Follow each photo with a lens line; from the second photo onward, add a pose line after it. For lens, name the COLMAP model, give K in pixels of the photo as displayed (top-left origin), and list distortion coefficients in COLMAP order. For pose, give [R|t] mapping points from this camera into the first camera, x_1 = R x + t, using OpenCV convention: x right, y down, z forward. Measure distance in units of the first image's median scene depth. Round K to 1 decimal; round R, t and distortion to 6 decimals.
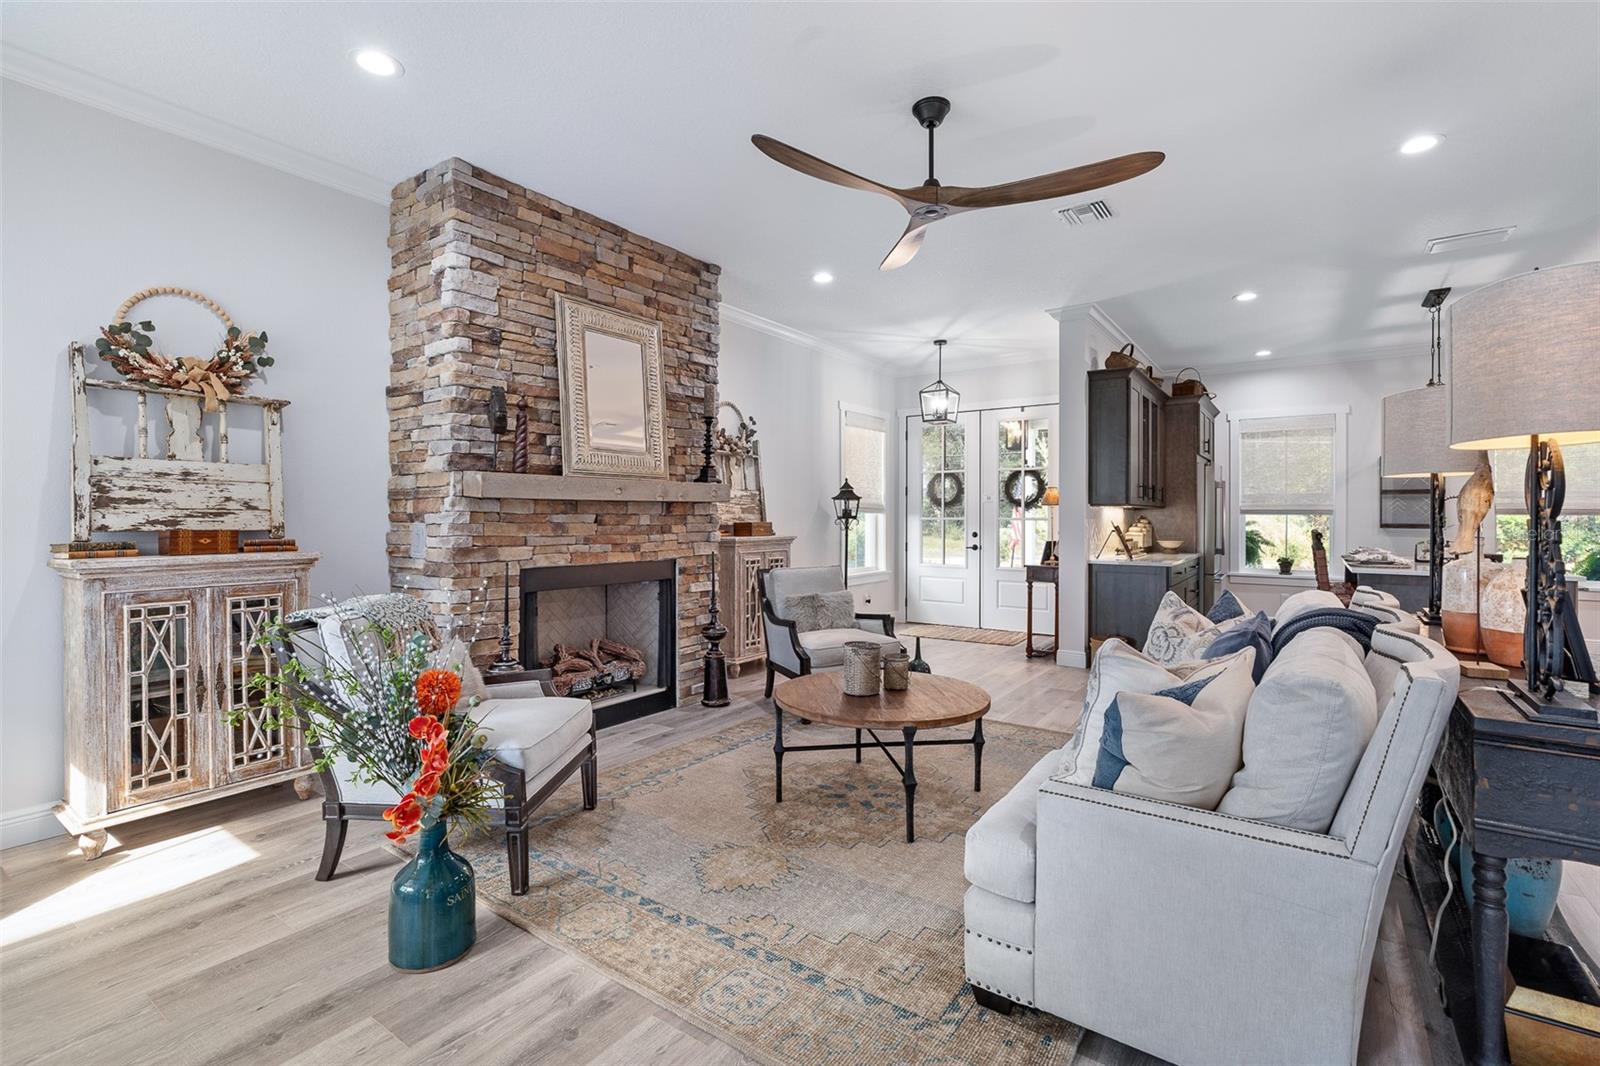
lens RADIAL K [[721.1, 0, 796.9], [0, 721.1, 516.4], [0, 0, 1]] dist [-0.000821, 0.000067]
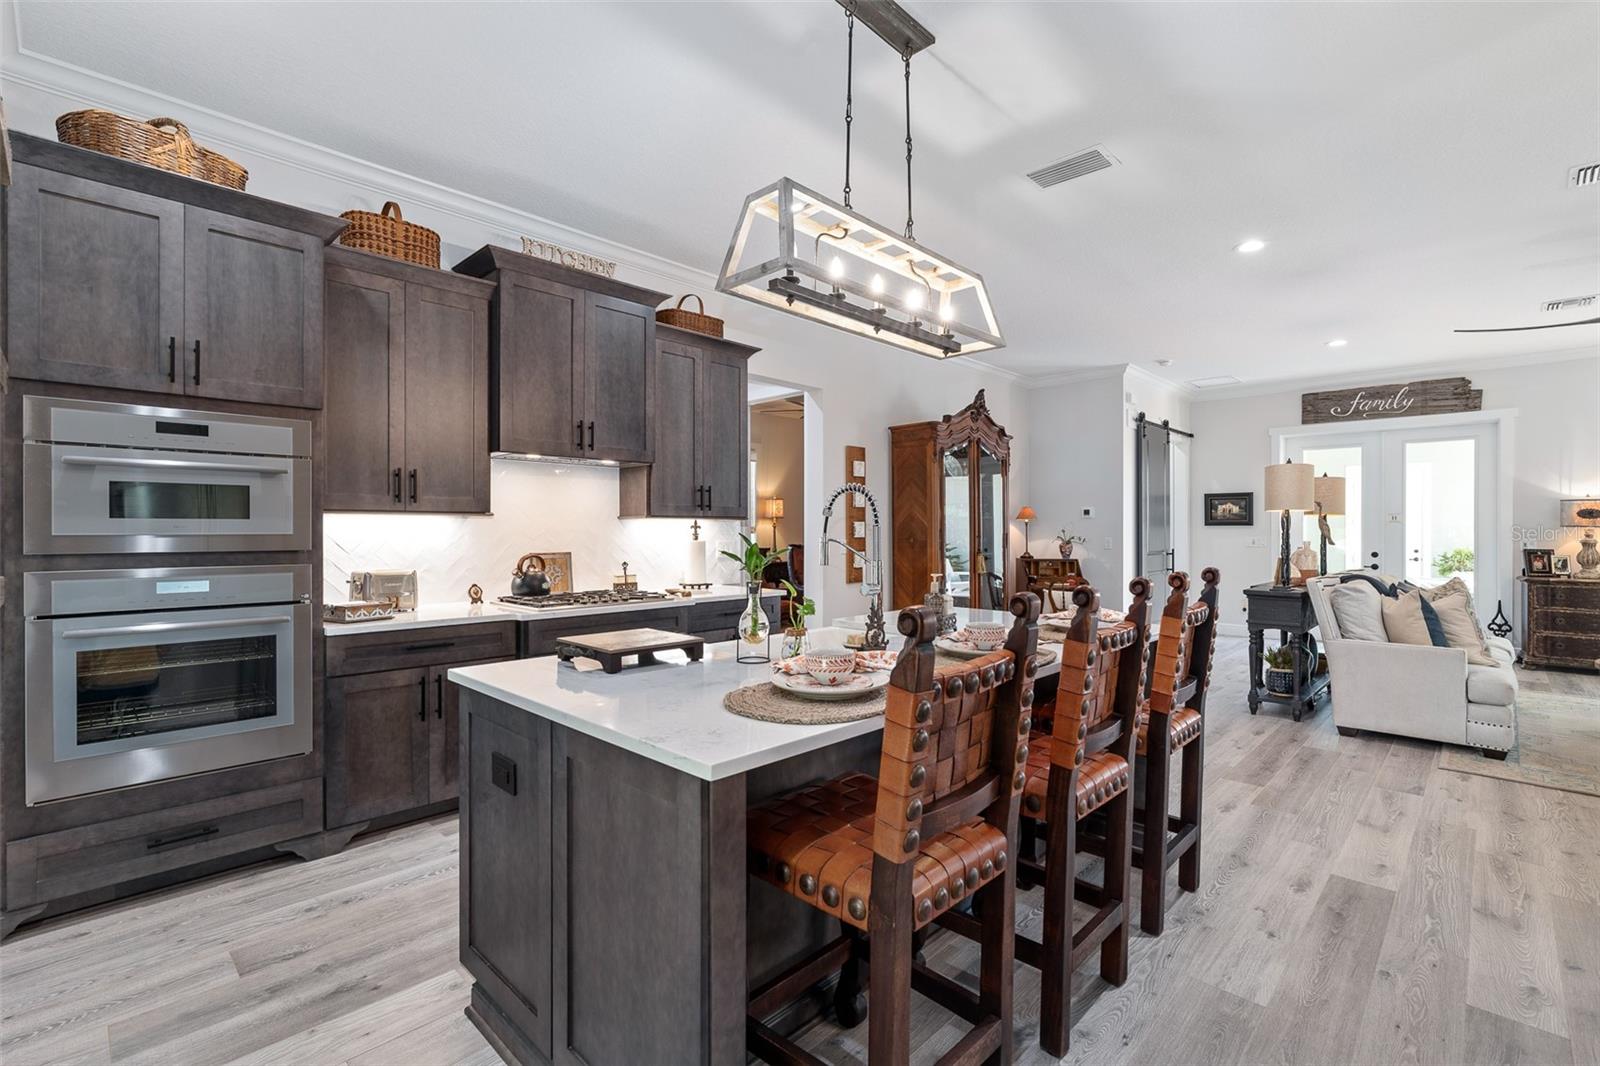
lens RADIAL K [[722.8, 0, 796.2], [0, 722.8, 530.9], [0, 0, 1]] dist [-0.000885, 0.000478]
pose [[-0.988073, -0.003425, 0.153947, 1.247434], [-0.003418, 0.999994, 0.000312, -0.002266], [-0.153947, -0.000218, -0.988079, 2.043814]]
